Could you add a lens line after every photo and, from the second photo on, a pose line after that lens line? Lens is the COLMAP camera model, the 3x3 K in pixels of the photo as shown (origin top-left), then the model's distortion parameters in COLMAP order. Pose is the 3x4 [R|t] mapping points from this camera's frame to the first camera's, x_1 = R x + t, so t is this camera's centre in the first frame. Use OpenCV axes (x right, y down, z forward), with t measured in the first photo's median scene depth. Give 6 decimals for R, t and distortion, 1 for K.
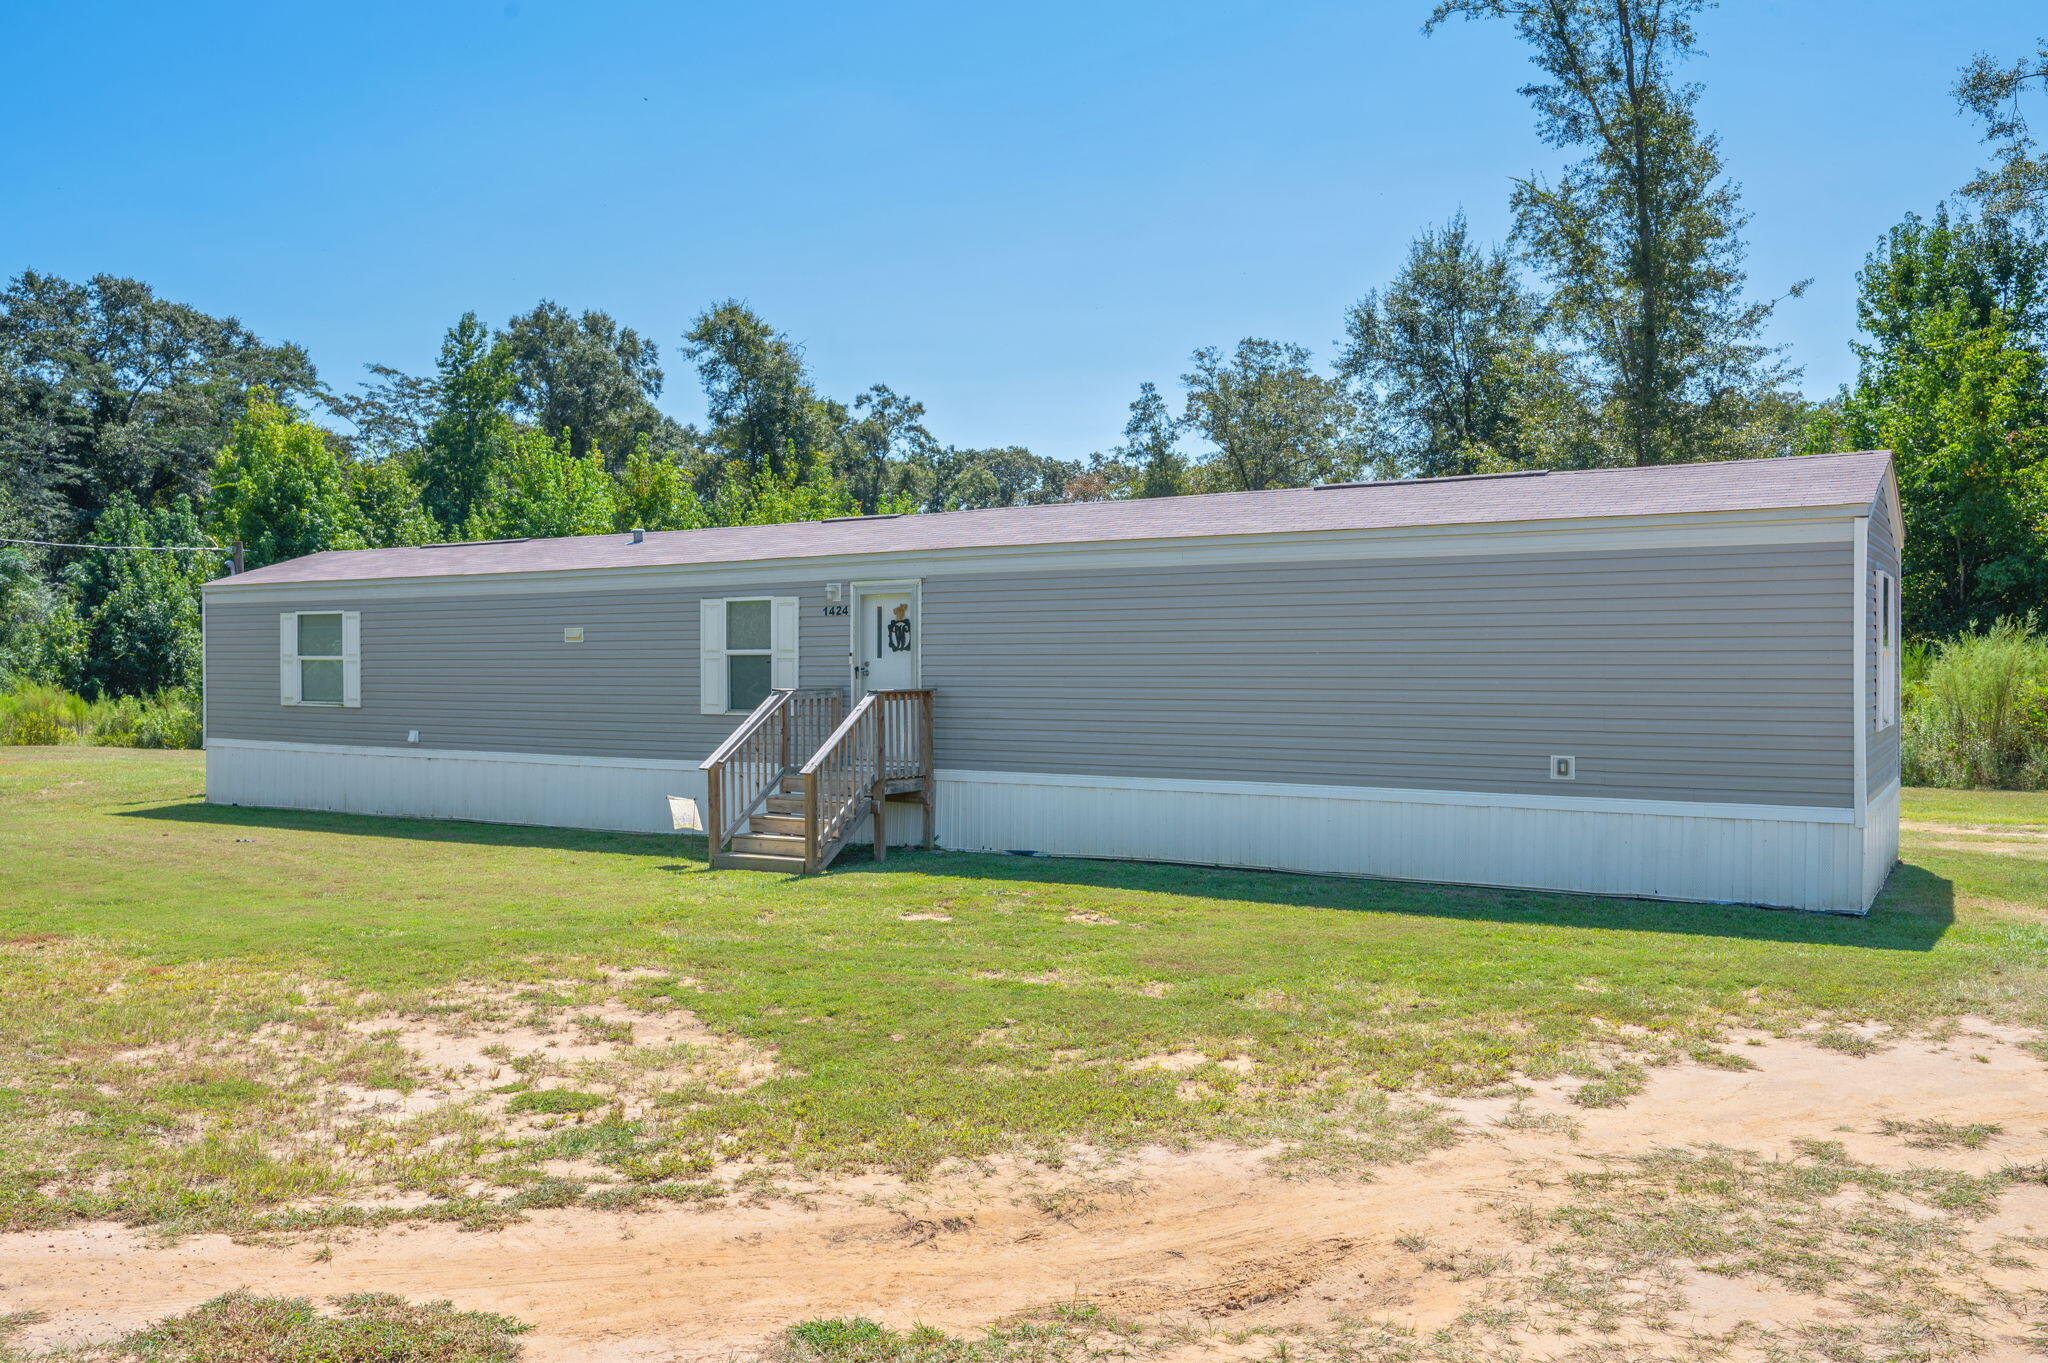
lens RADIAL K [[1569.2, 0, 1024.0], [0, 1569.2, 681.5], [0, 0, 1]] dist [-0.001472, -0.001881]
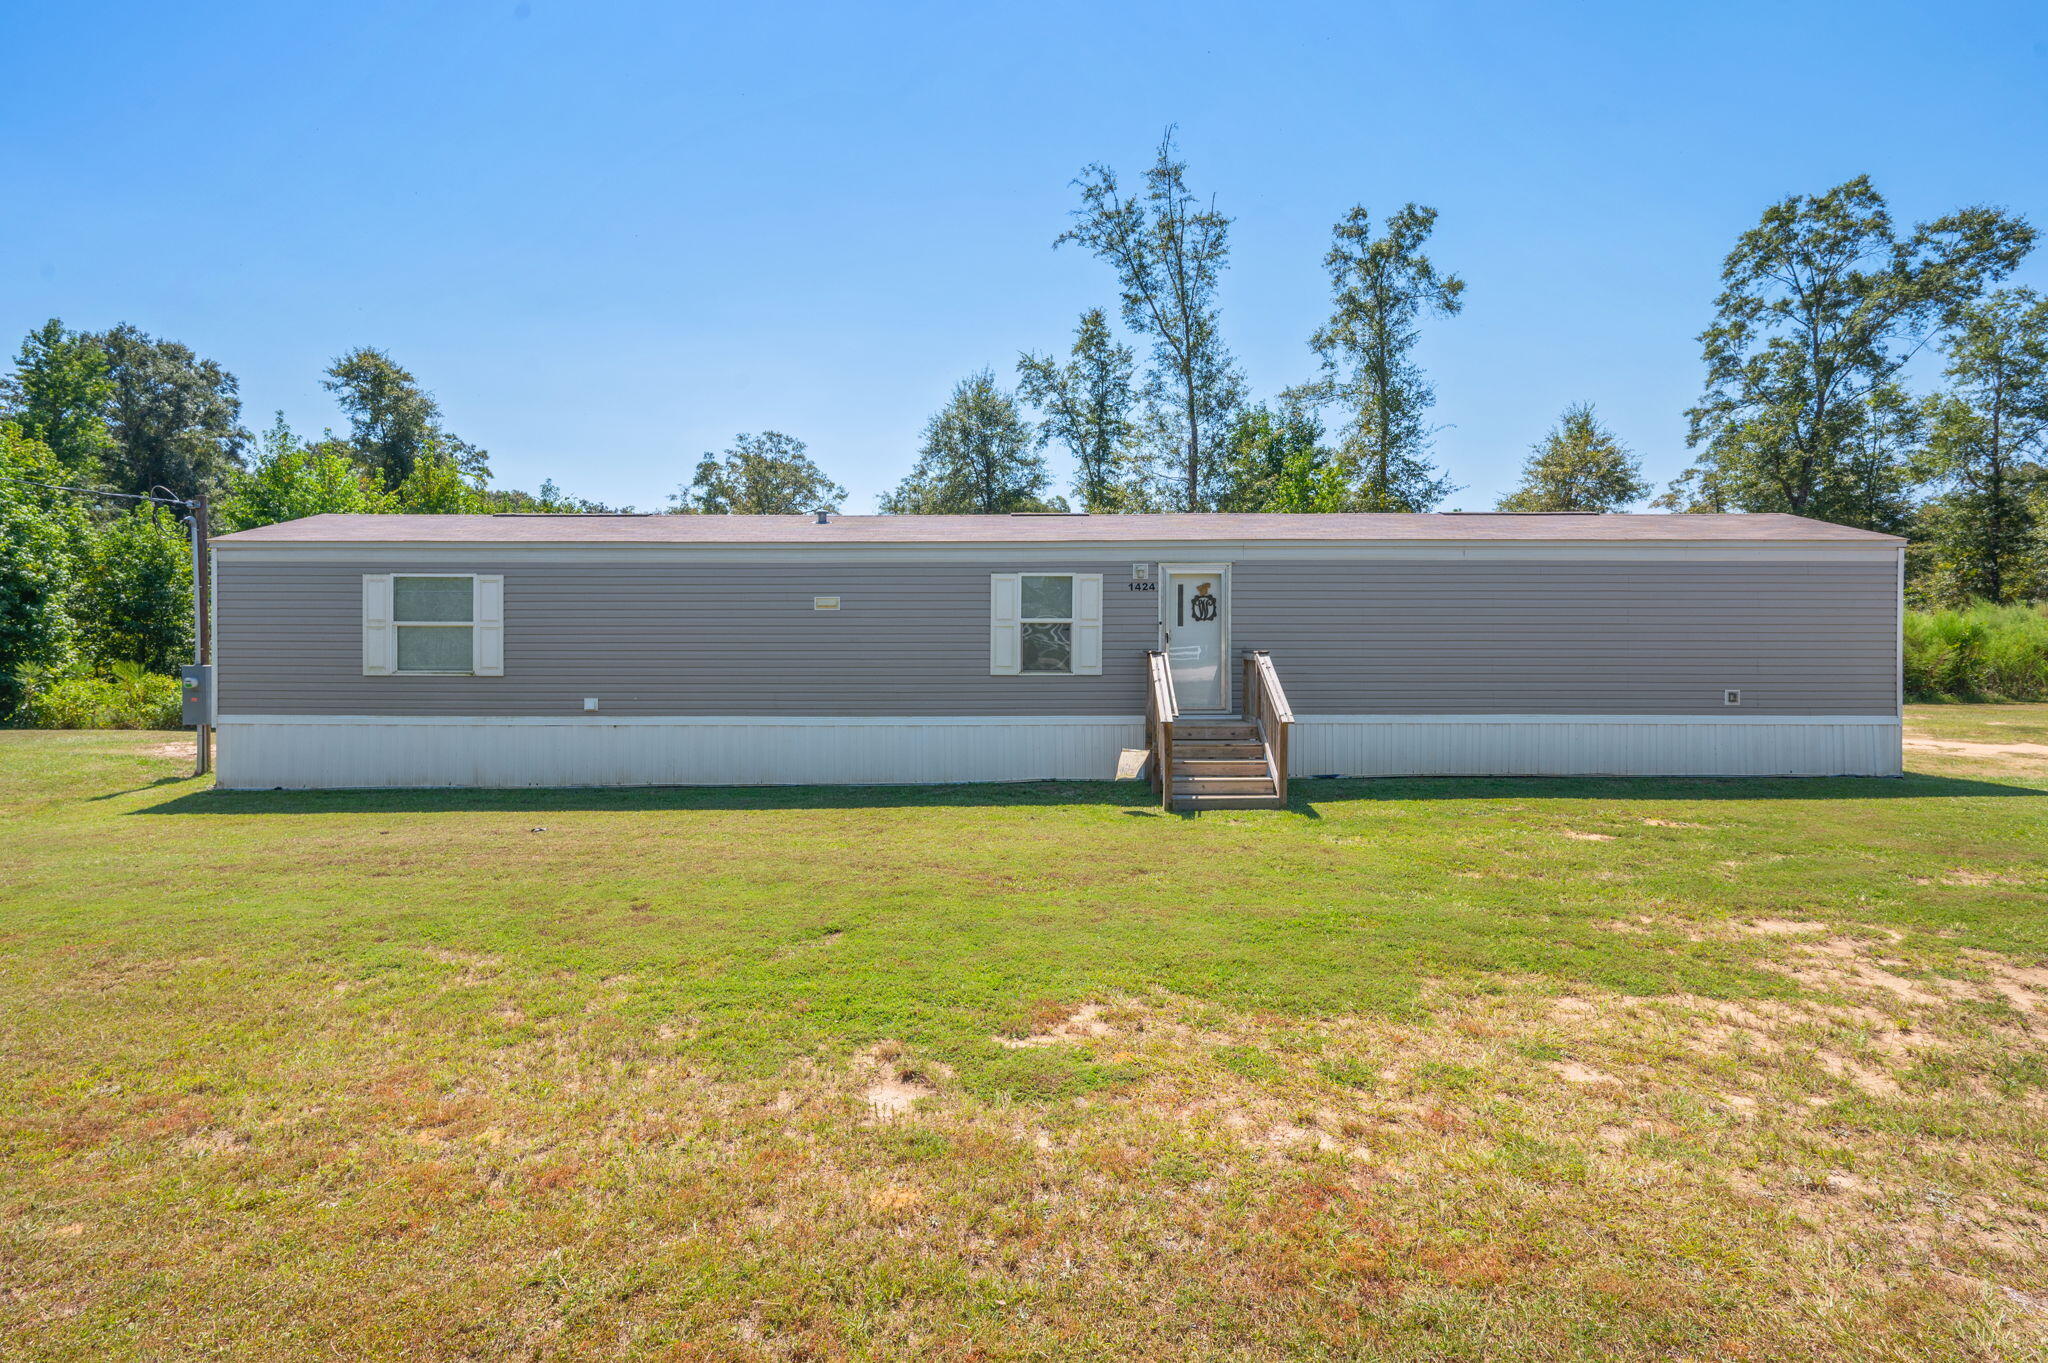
lens RADIAL K [[921.7, 0, 1017.8], [0, 921.7, 651.7], [0, 0, 1]] dist [-0.000927, 0.000439]
pose [[0.847669, -0.002798, 0.530519, -0.213547], [0.004692, 0.999987, -0.002223, 0.002132], [-0.530505, 0.004374, 0.847670, 0.167764]]
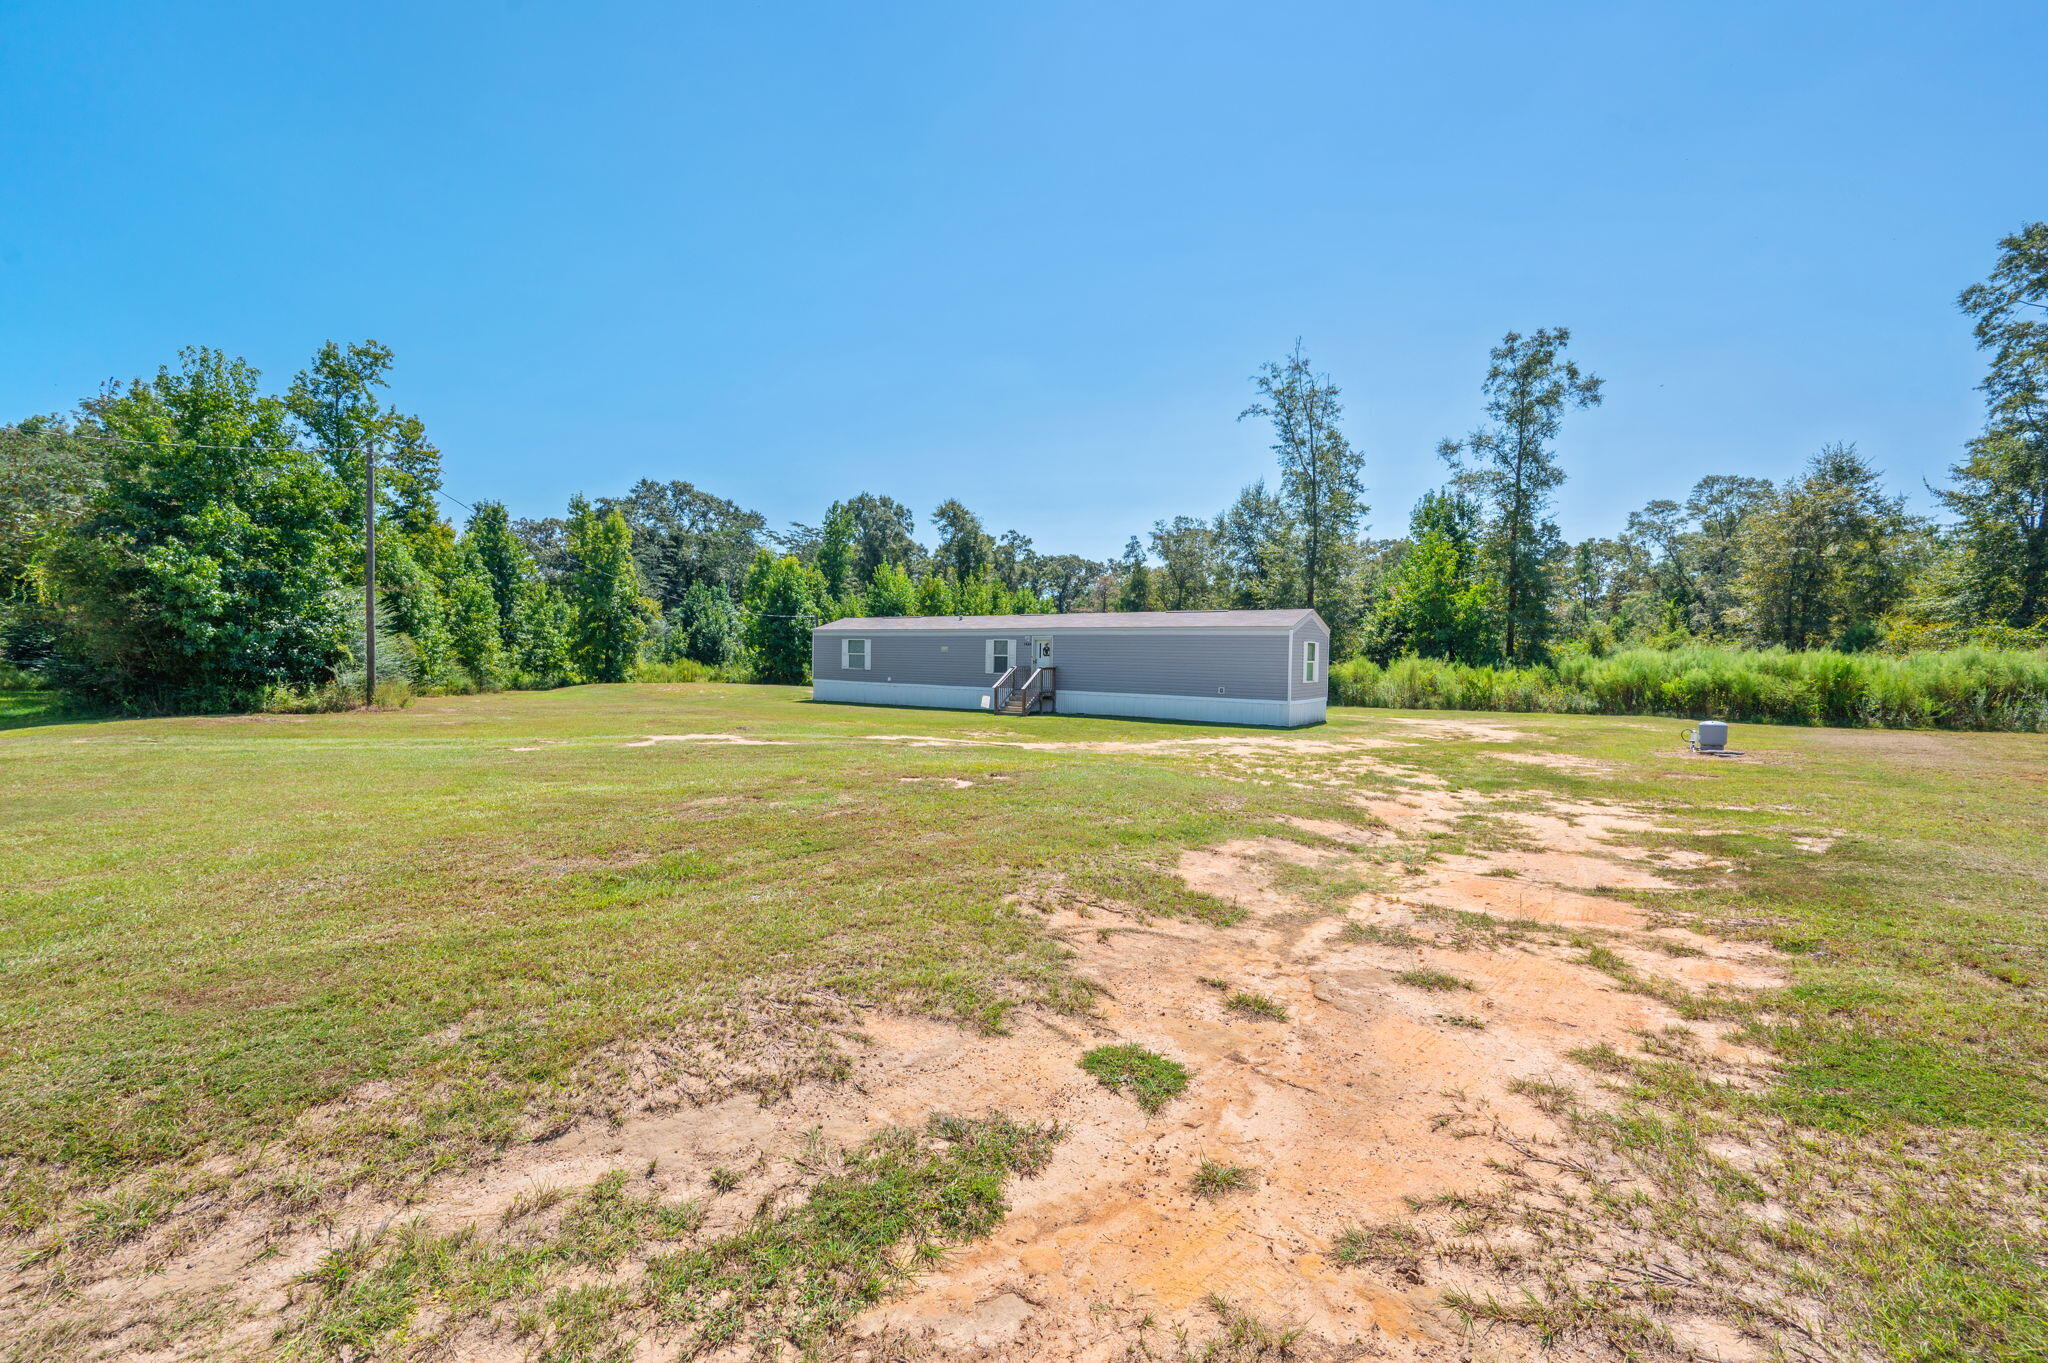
lens RADIAL K [[814.5, 0, 1024.0], [0, 814.5, 681.5], [0, 0, 1]] dist [-0.000711, 0.000169]
pose [[0.998020, 0.021921, -0.058954, -0.007668], [-0.020853, 0.999608, 0.018672, 0.001398], [0.059340, -0.017406, 0.998086, -0.292788]]
